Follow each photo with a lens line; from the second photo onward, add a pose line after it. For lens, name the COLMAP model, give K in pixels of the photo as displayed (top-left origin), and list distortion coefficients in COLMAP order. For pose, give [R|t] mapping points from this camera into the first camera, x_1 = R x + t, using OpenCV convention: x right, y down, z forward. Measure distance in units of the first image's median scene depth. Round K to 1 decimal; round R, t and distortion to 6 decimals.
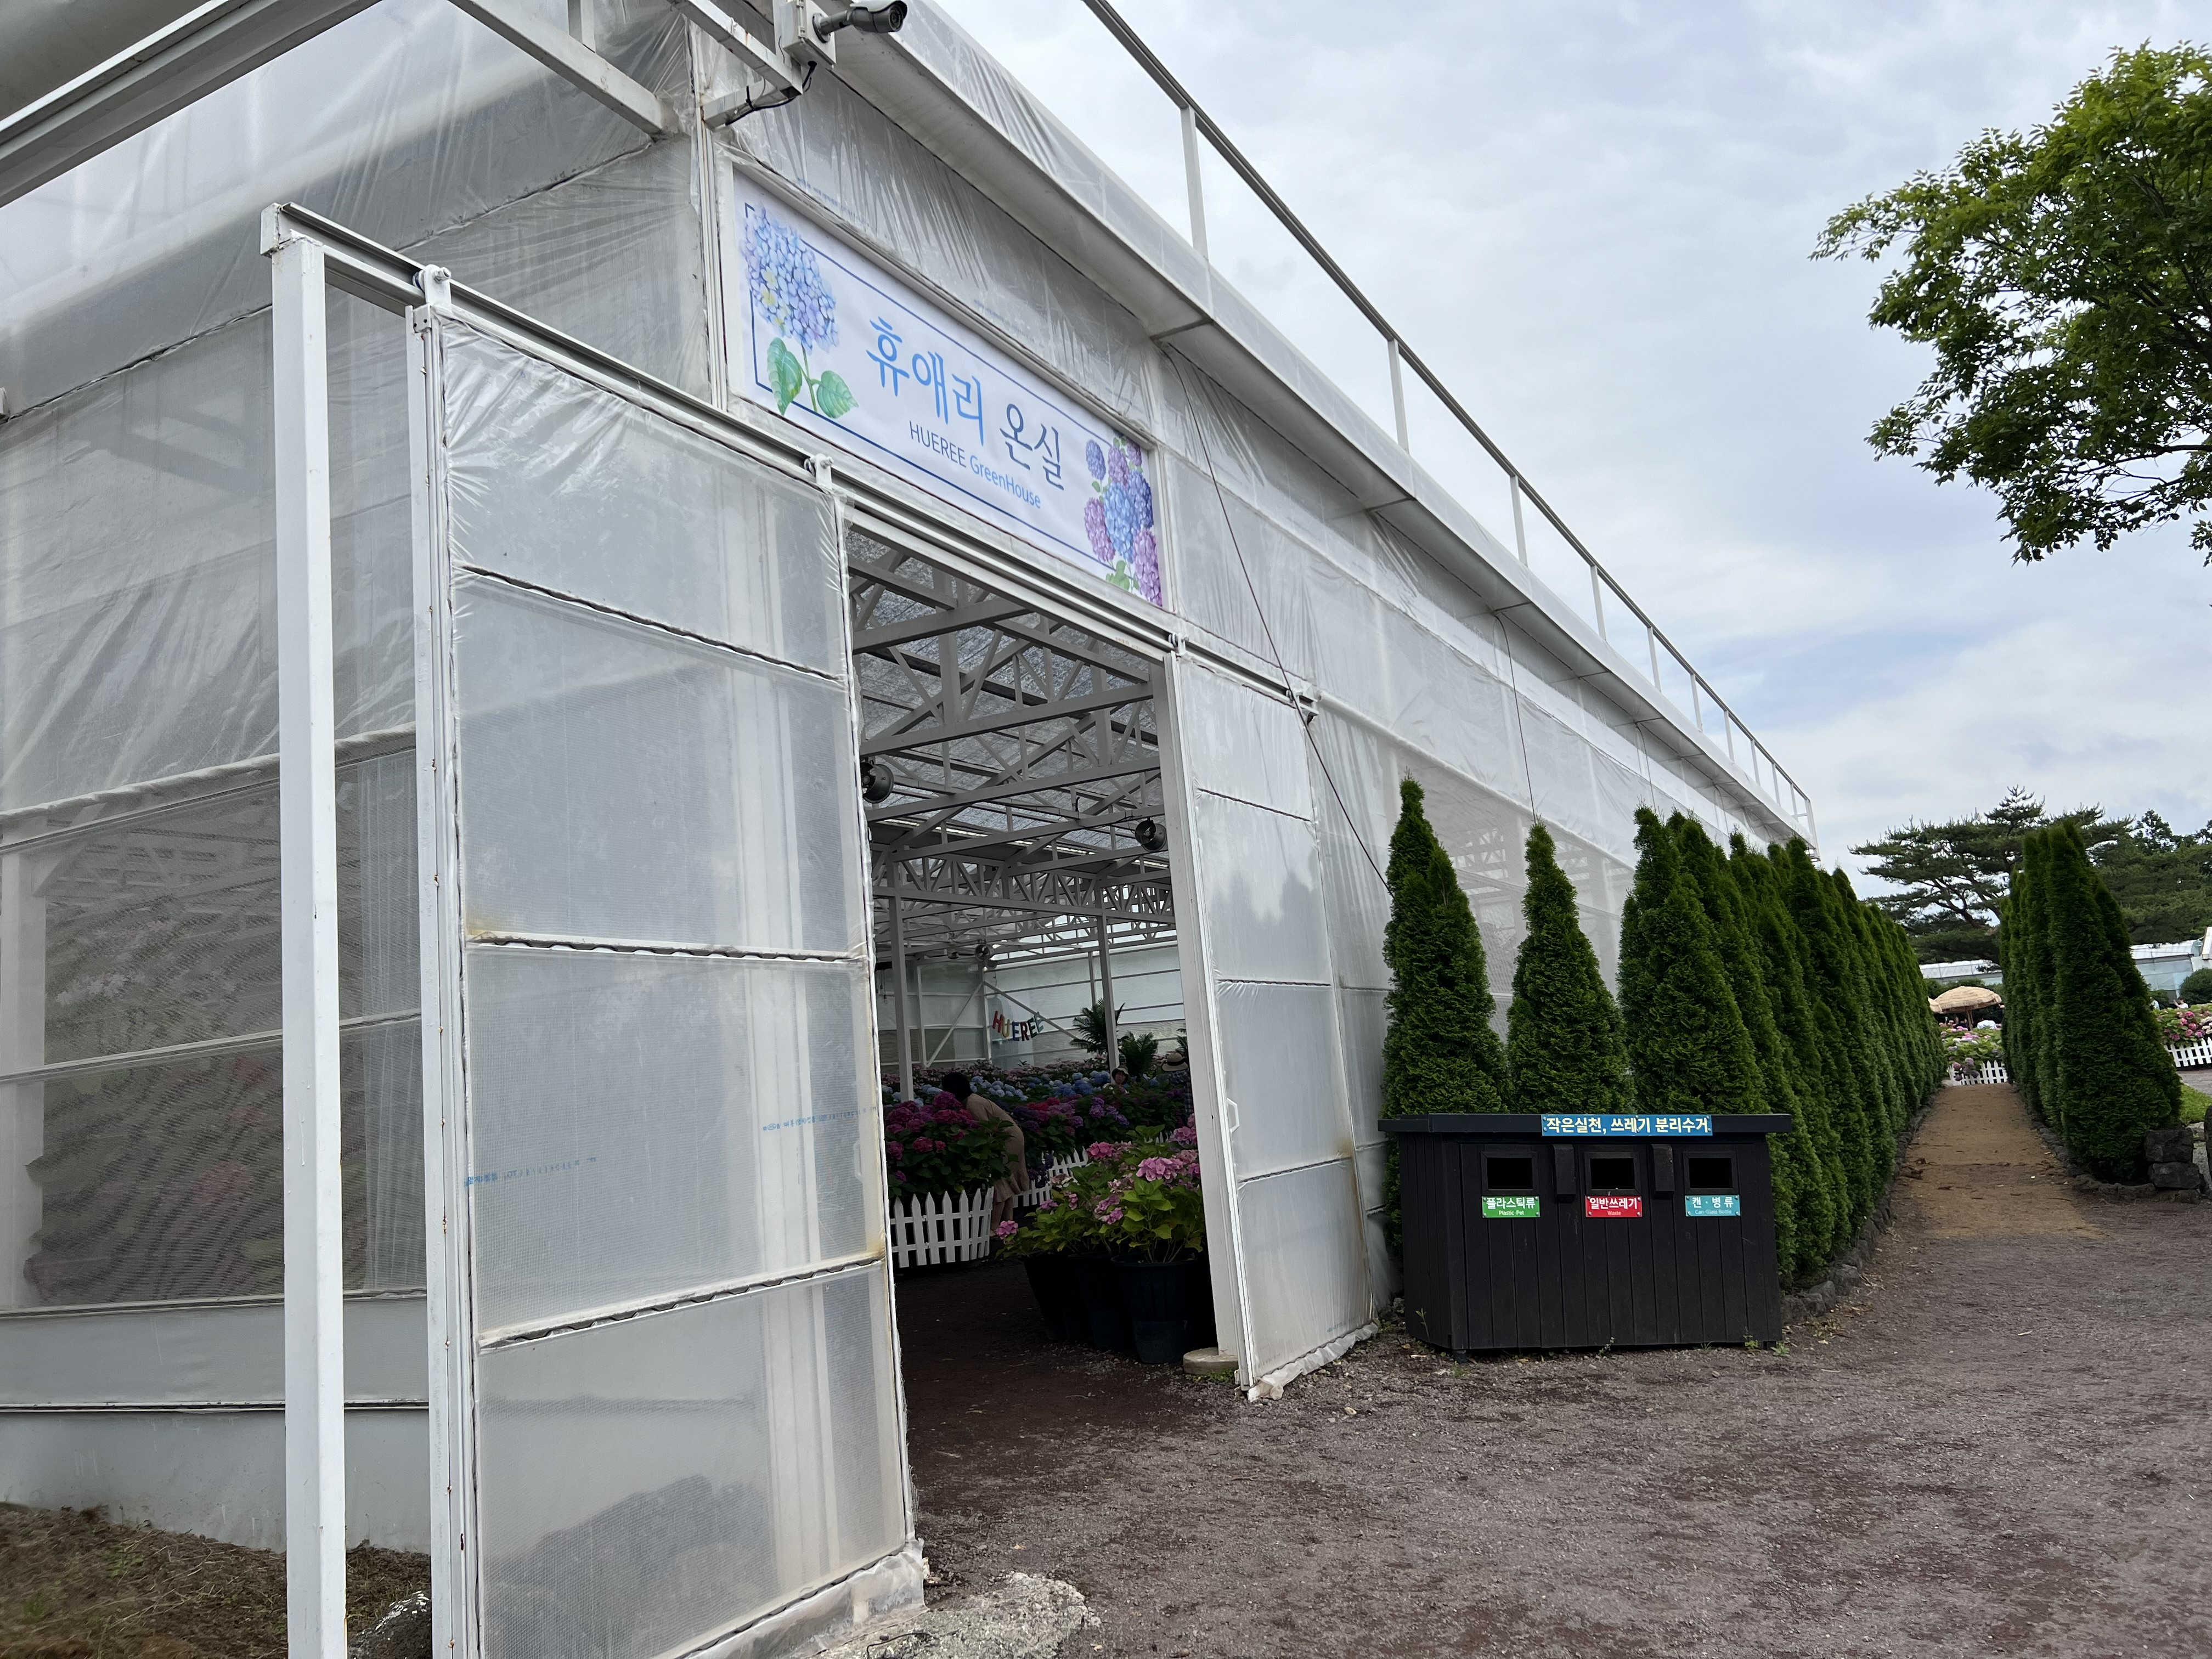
lens RADIAL K [[1650.8, 0, 1160.6], [0, 1650.8, 826.9], [0, 0, 1]] dist [0.058111, -0.078323]
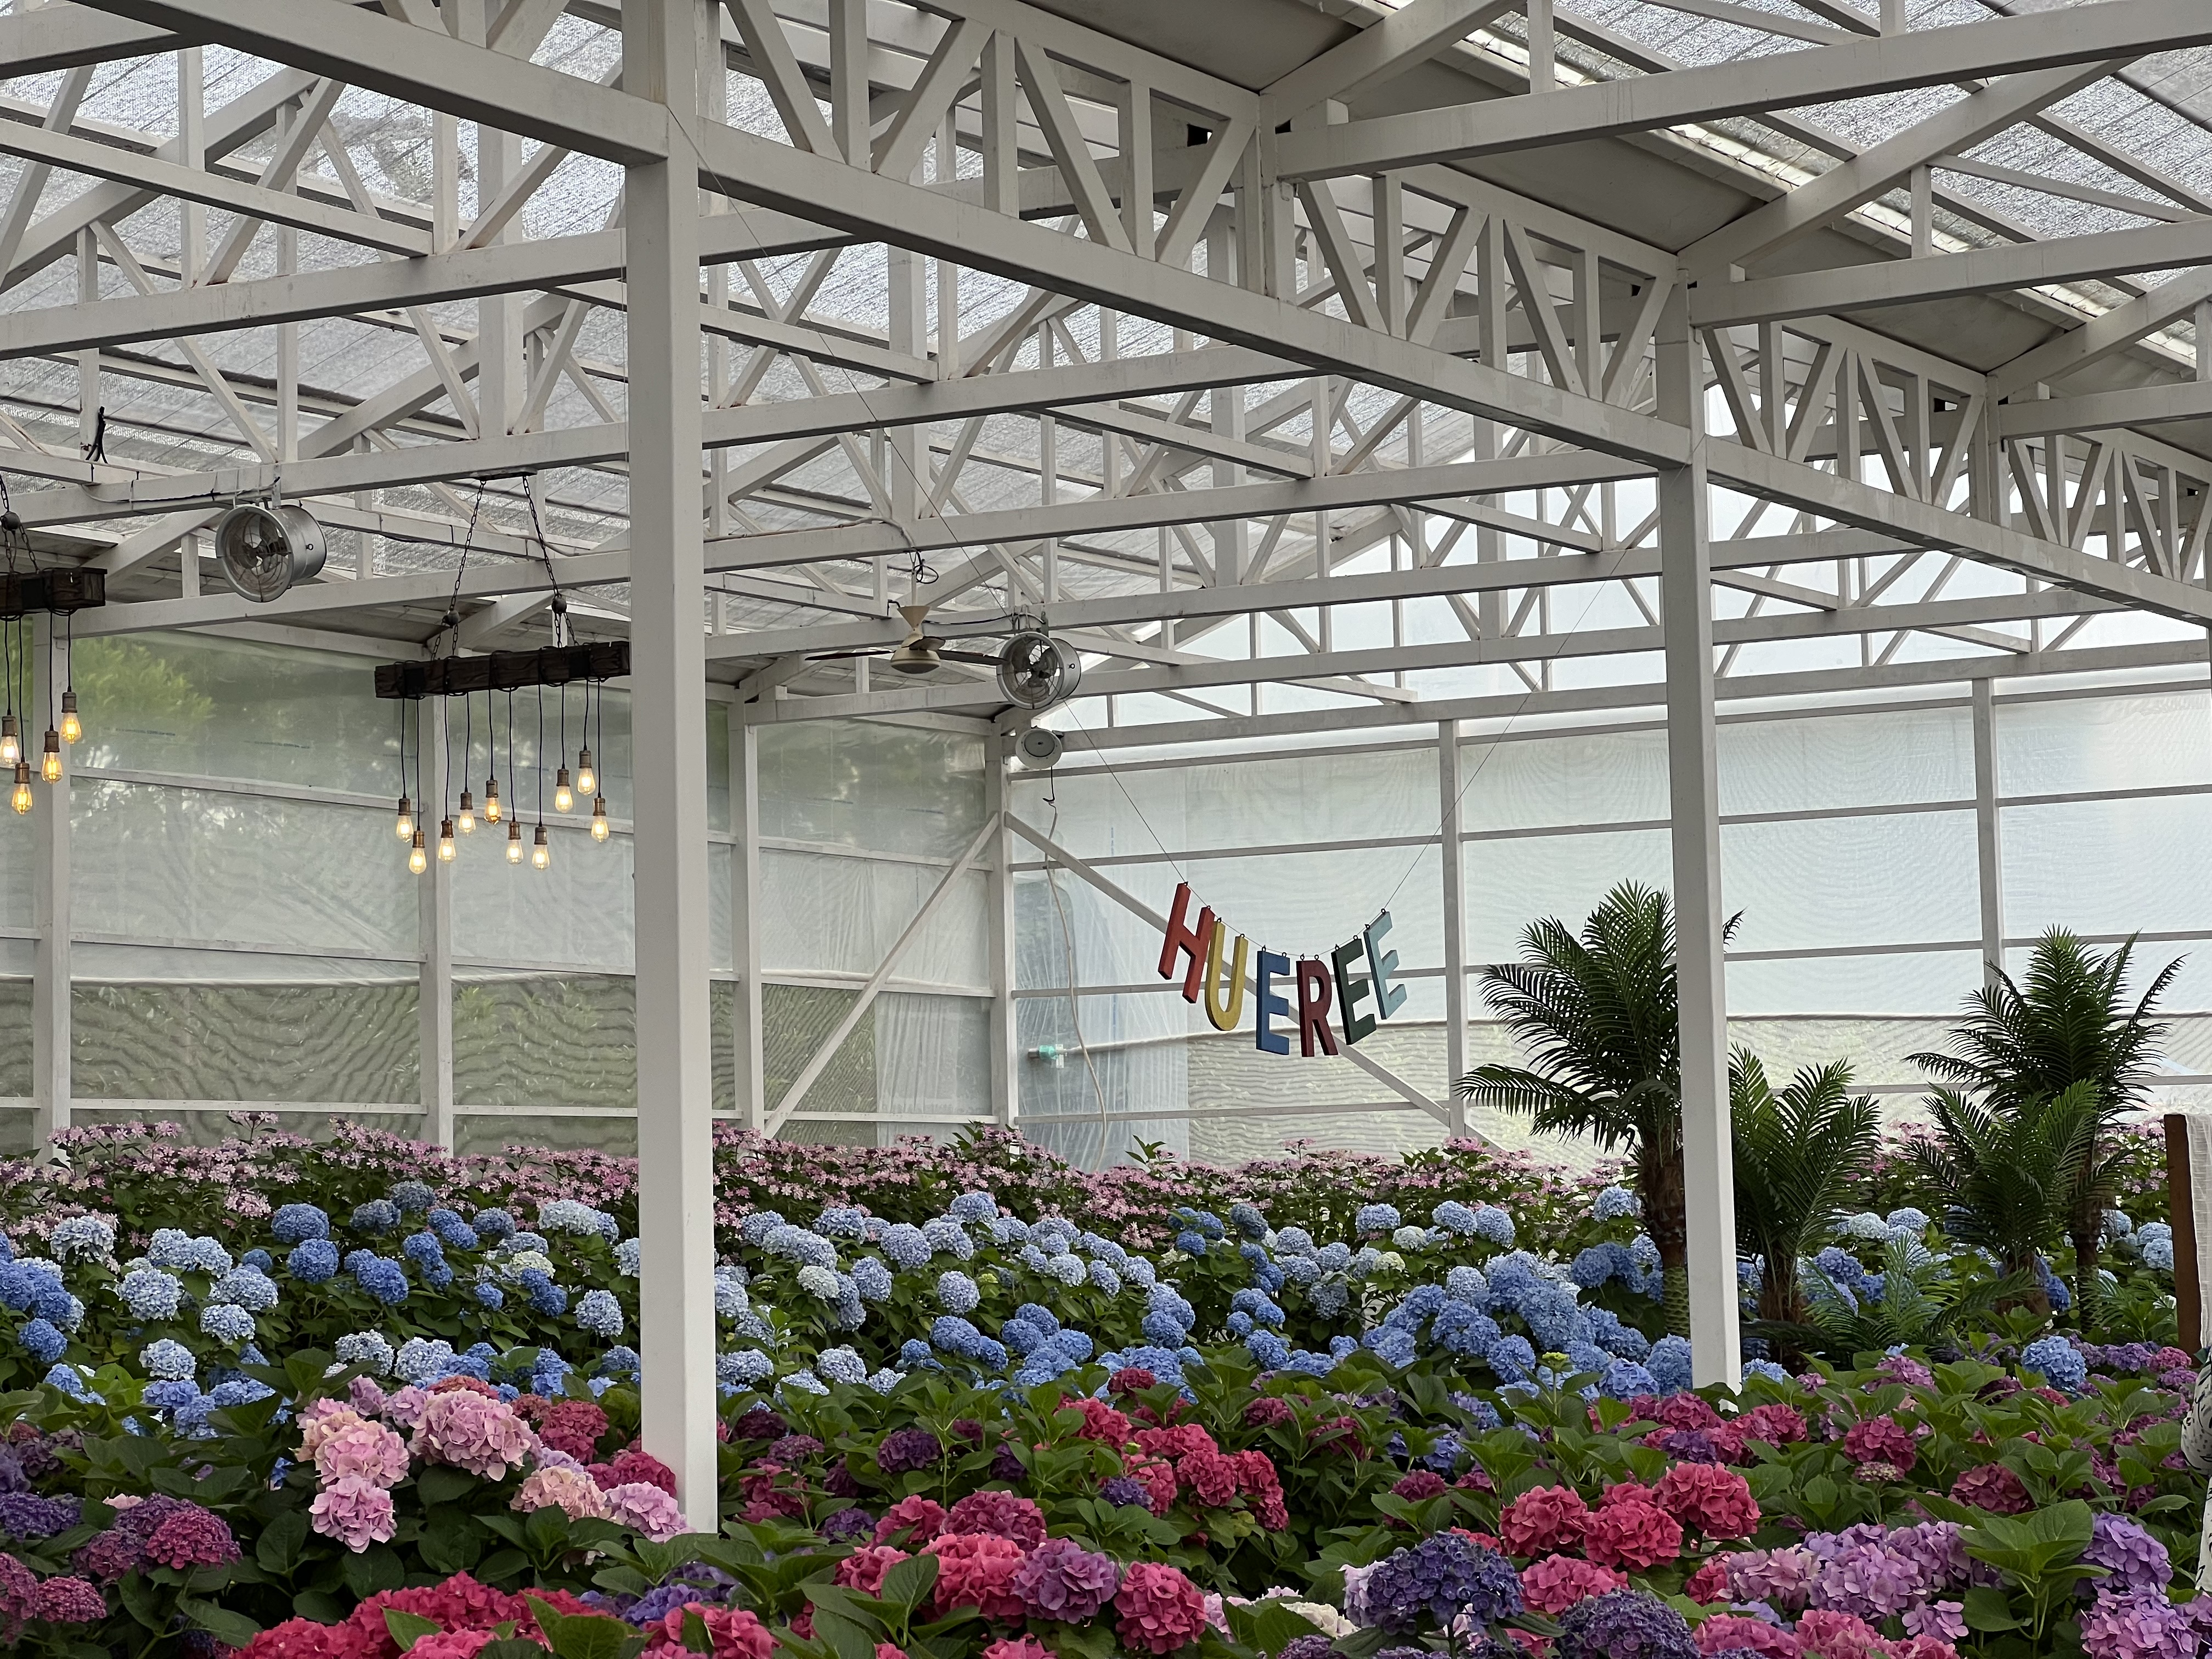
lens RADIAL K [[5013.6, 0, 1106.0], [0, 5013.6, 829.5], [0, 0, 1]] dist [-0.047461, 4.704987]
pose [[0.995397, 0.064448, -0.070927, -0.038982], [-0.058666, 0.995004, 0.080784, 0.034775], [0.075779, -0.076251, 0.994205, 0.253764]]
